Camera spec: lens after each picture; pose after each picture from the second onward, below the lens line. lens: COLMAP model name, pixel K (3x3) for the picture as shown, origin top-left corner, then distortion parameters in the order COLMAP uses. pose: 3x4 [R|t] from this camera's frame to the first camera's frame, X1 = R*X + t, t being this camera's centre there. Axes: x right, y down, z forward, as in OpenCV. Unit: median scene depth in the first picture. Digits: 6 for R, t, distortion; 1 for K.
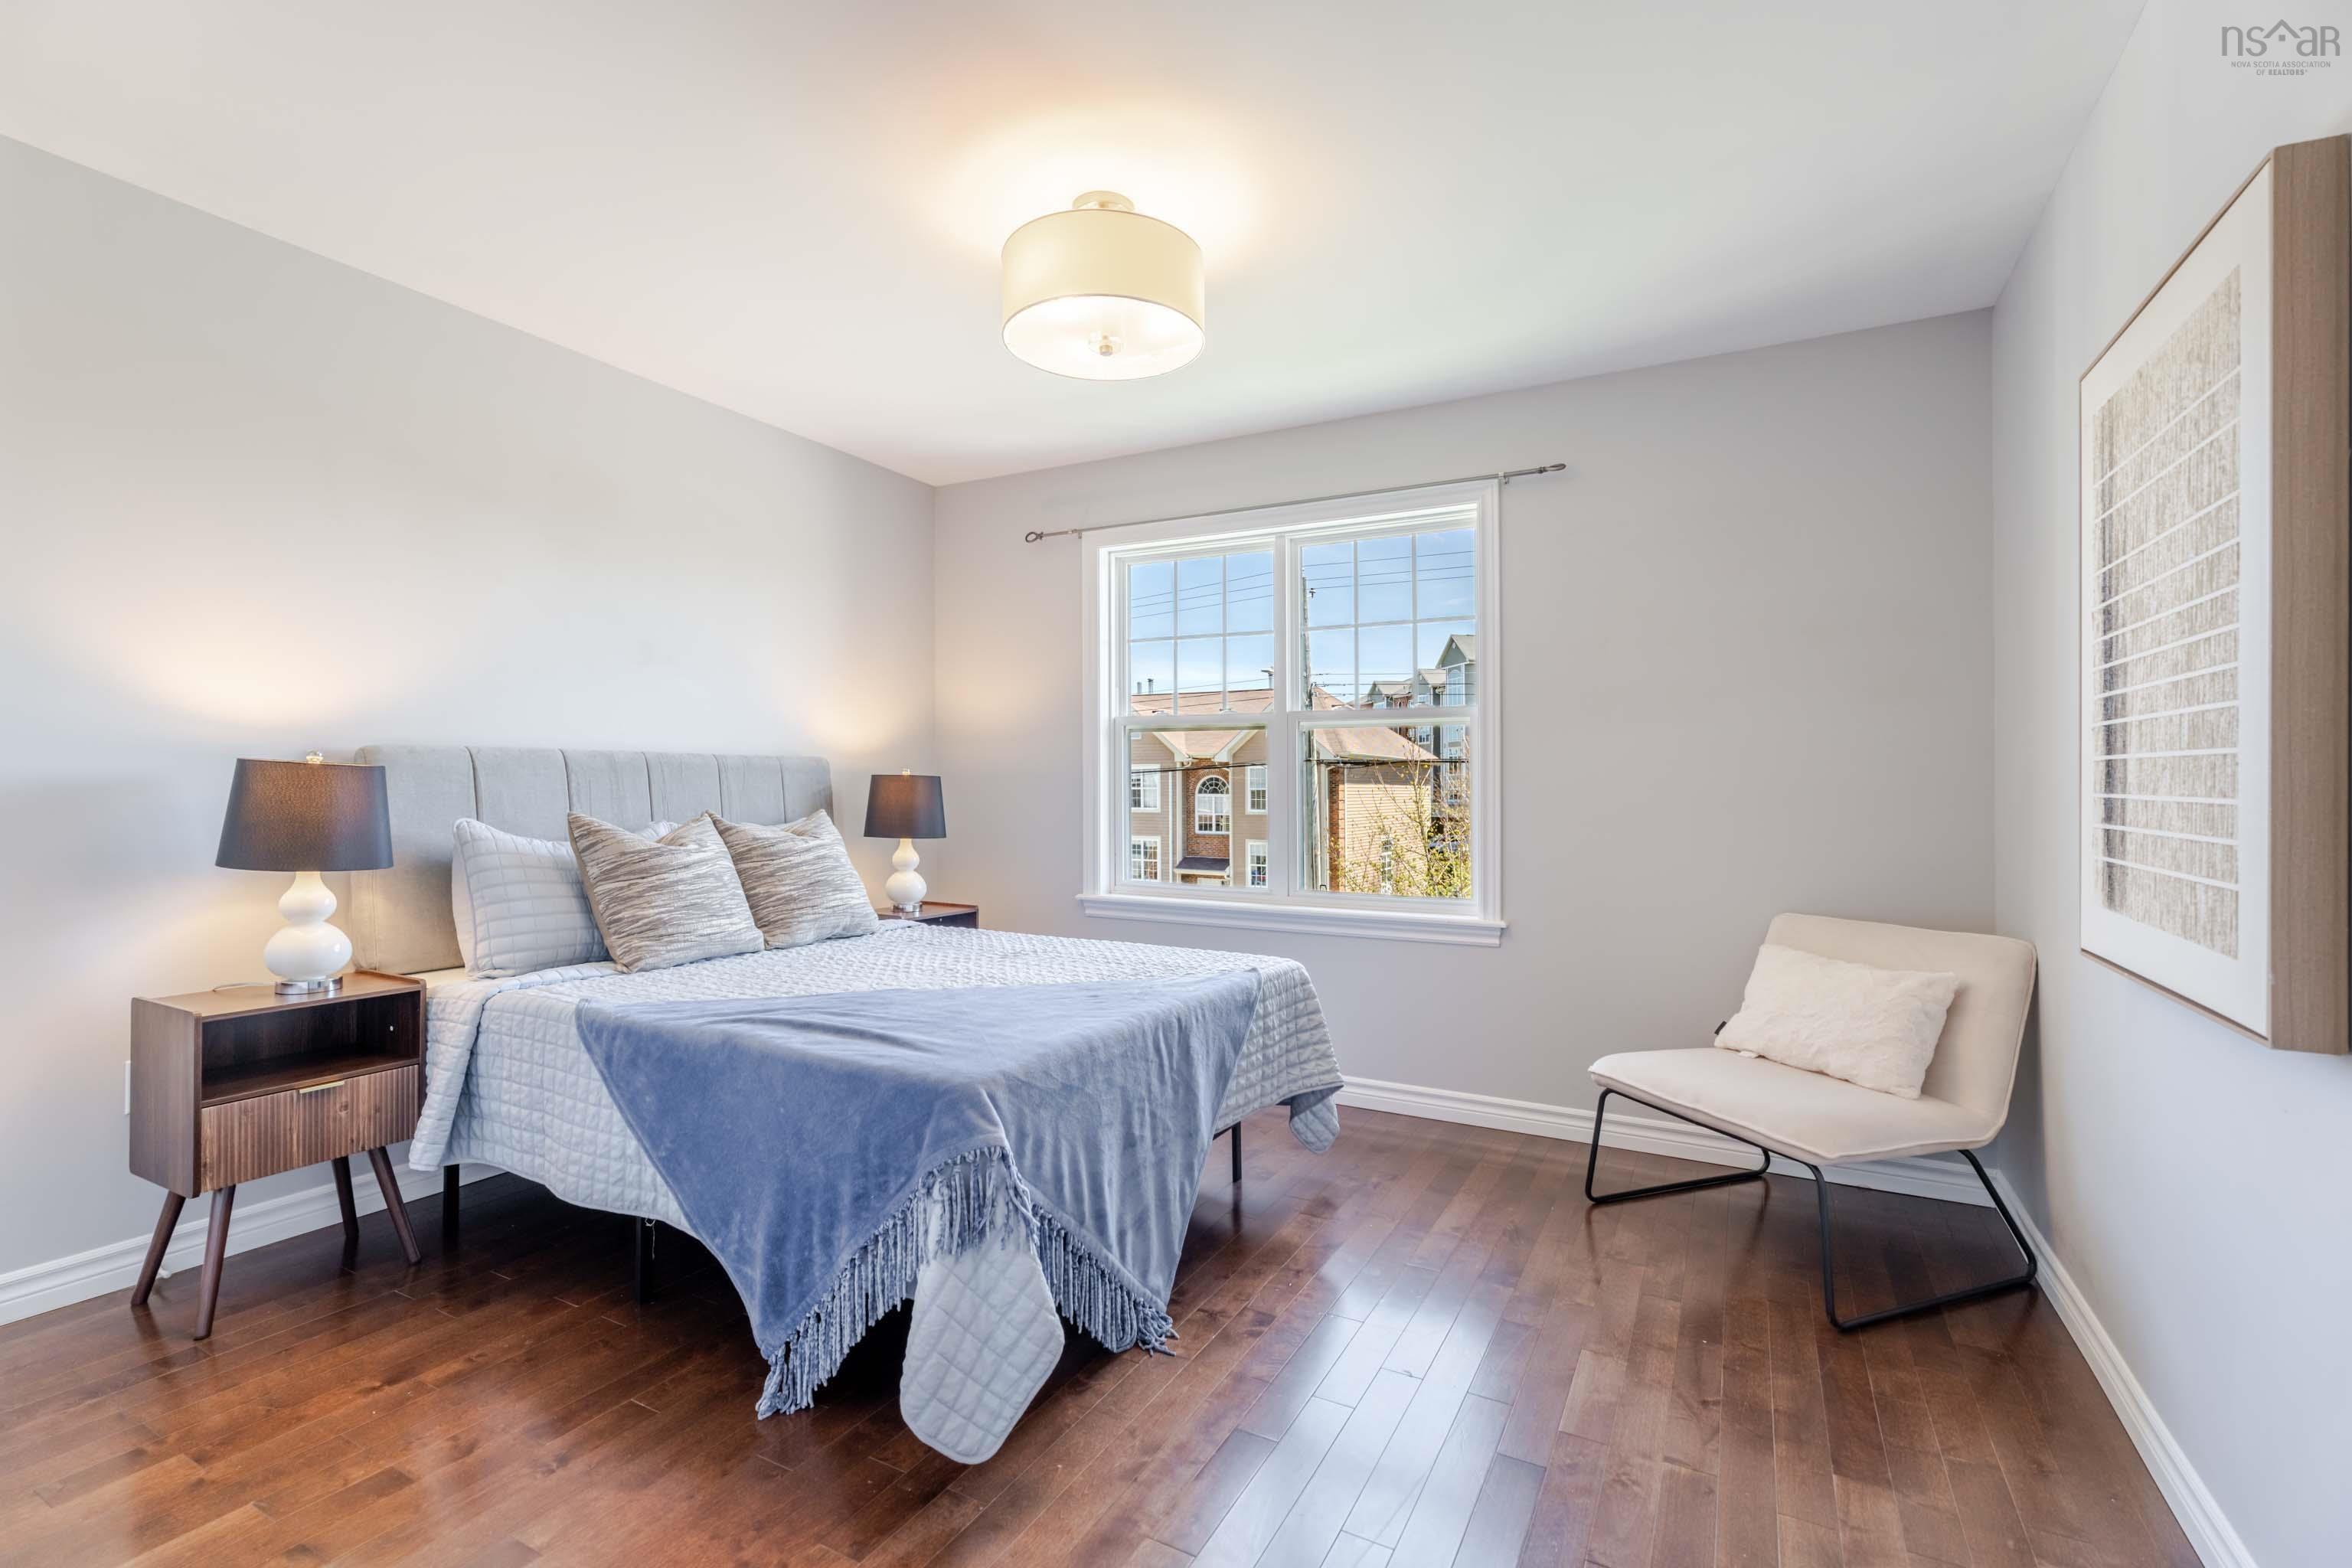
lens RADIAL K [[1048.8, 0, 1180.4], [0, 1048.8, 764.9], [0, 0, 1]] dist [0.000676, -0.000058]
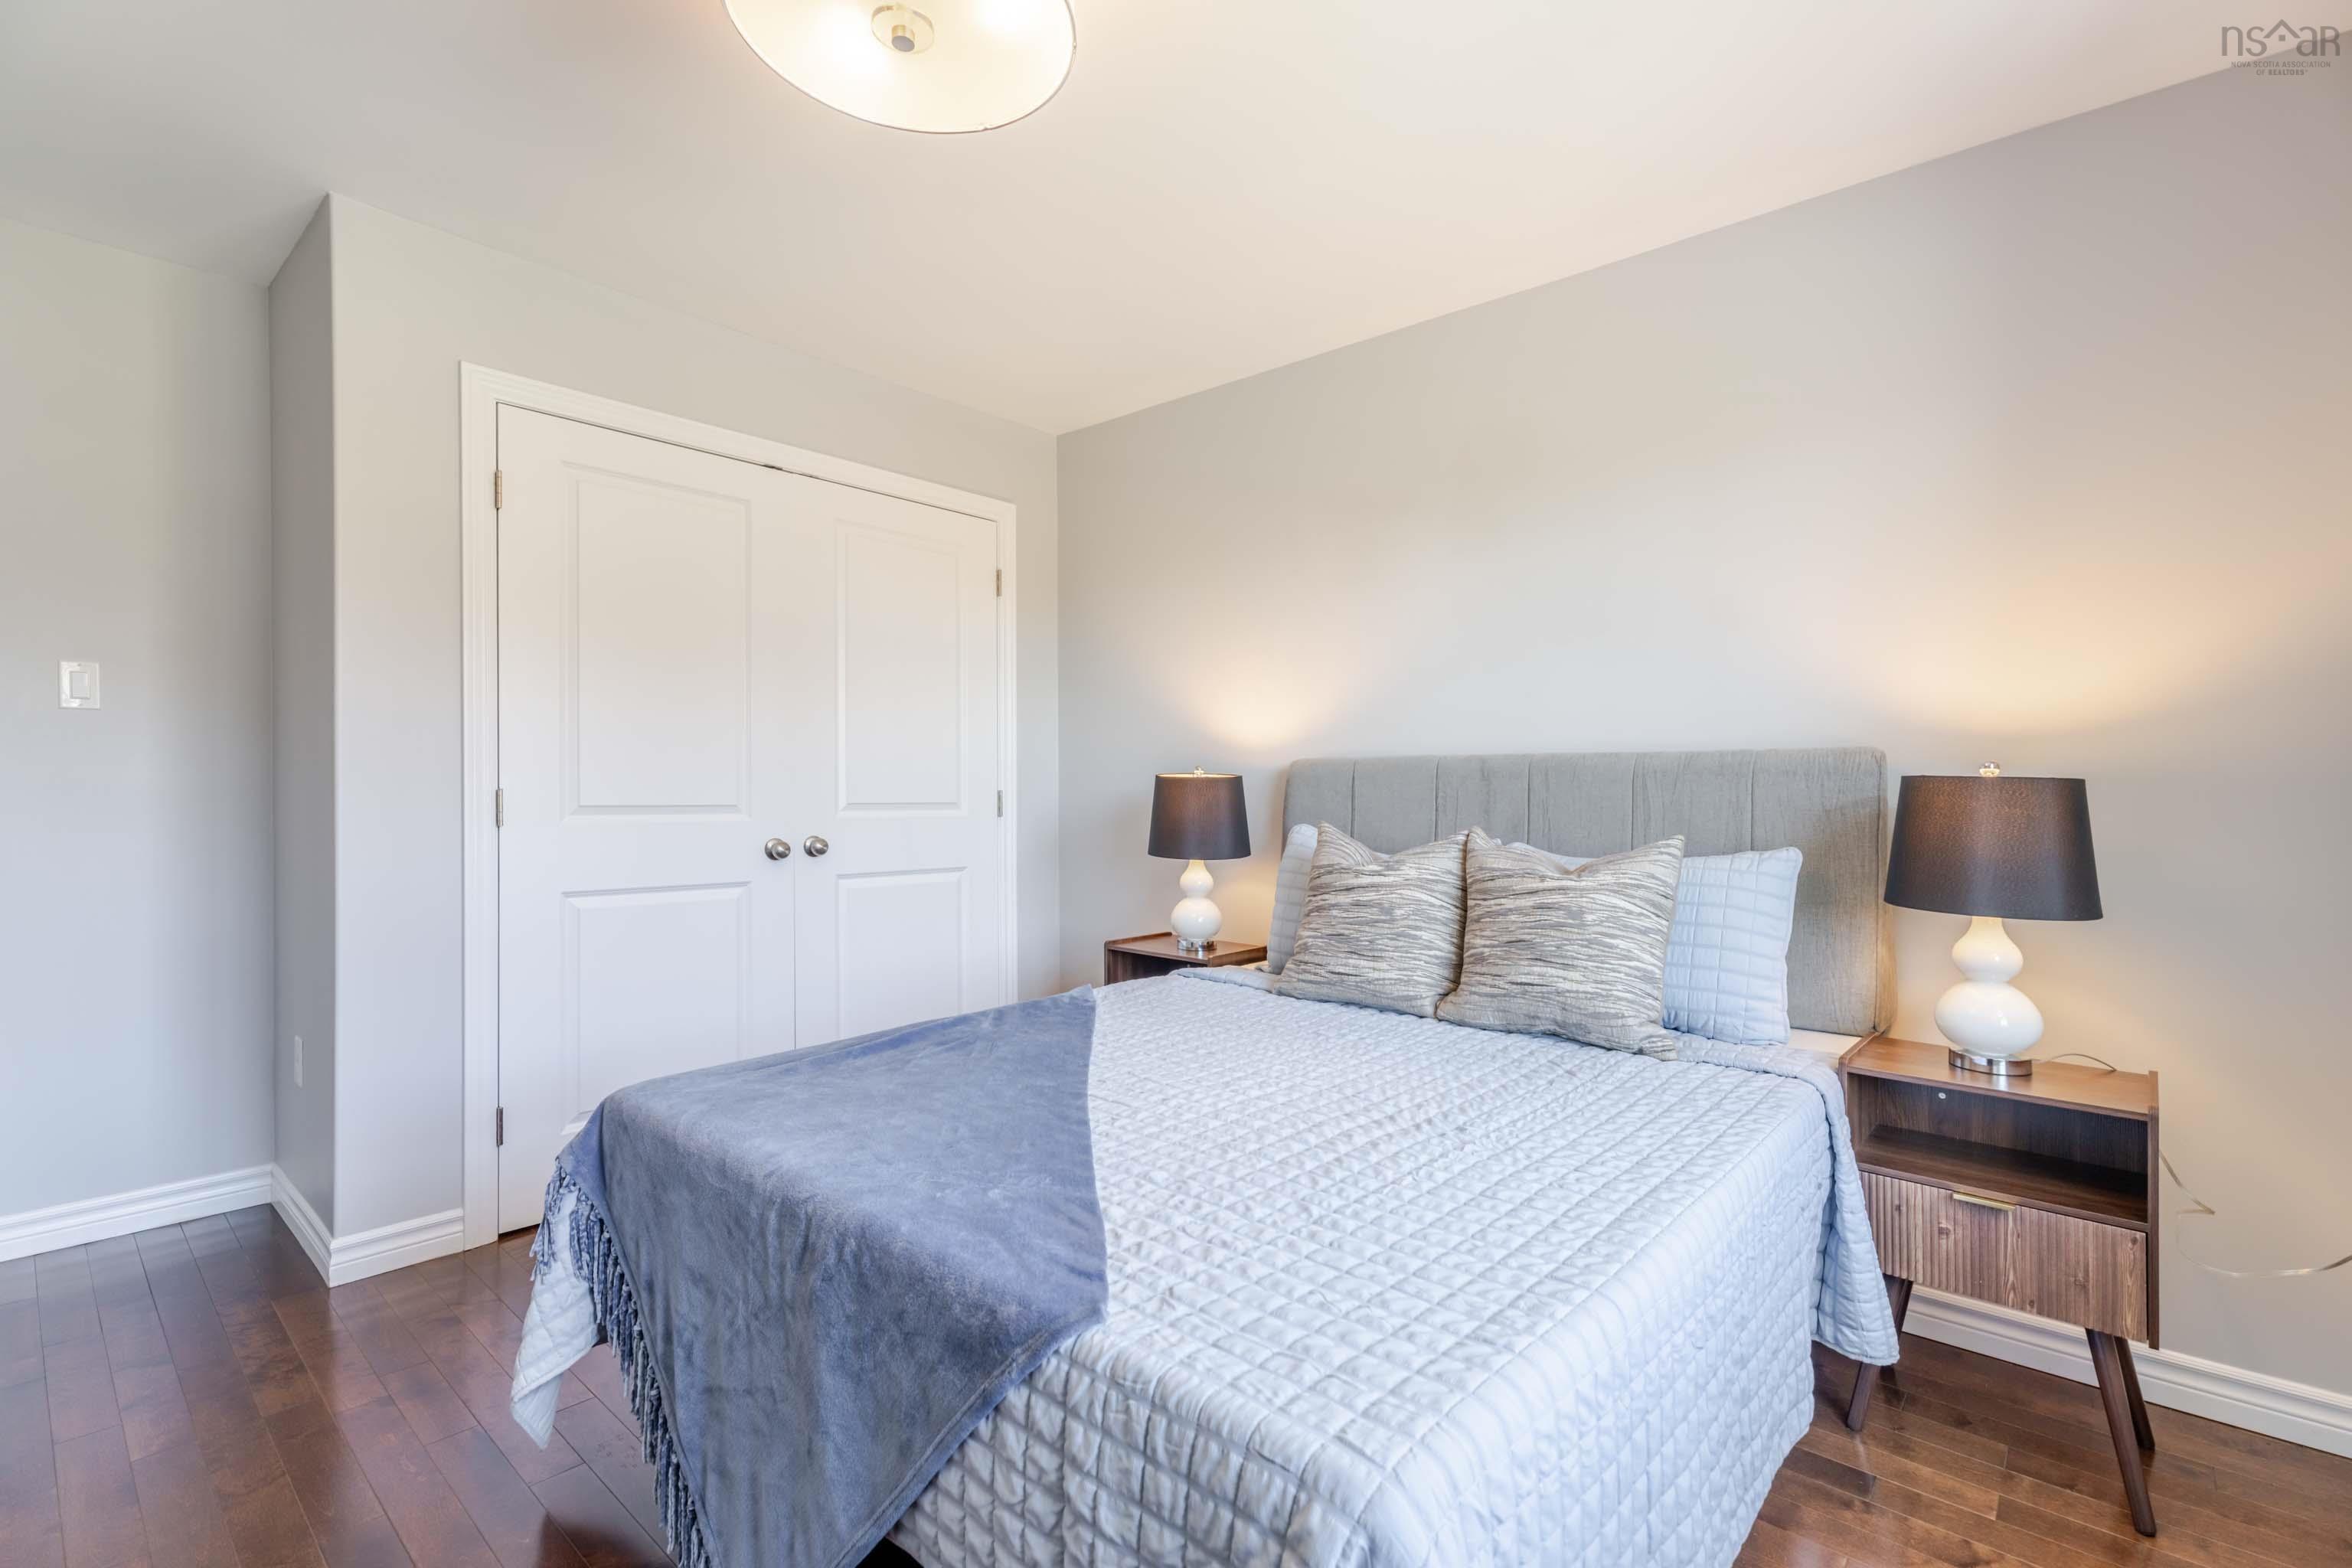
lens RADIAL K [[1048.8, 0, 1180.4], [0, 1048.8, 764.9], [0, 0, 1]] dist [0.000676, -0.000058]
pose [[-0.230114, -0.030831, -0.972675, 0.348687], [0.009889, 0.999372, -0.034017, 0.020848], [0.973113, -0.017447, -0.229665, 0.949723]]
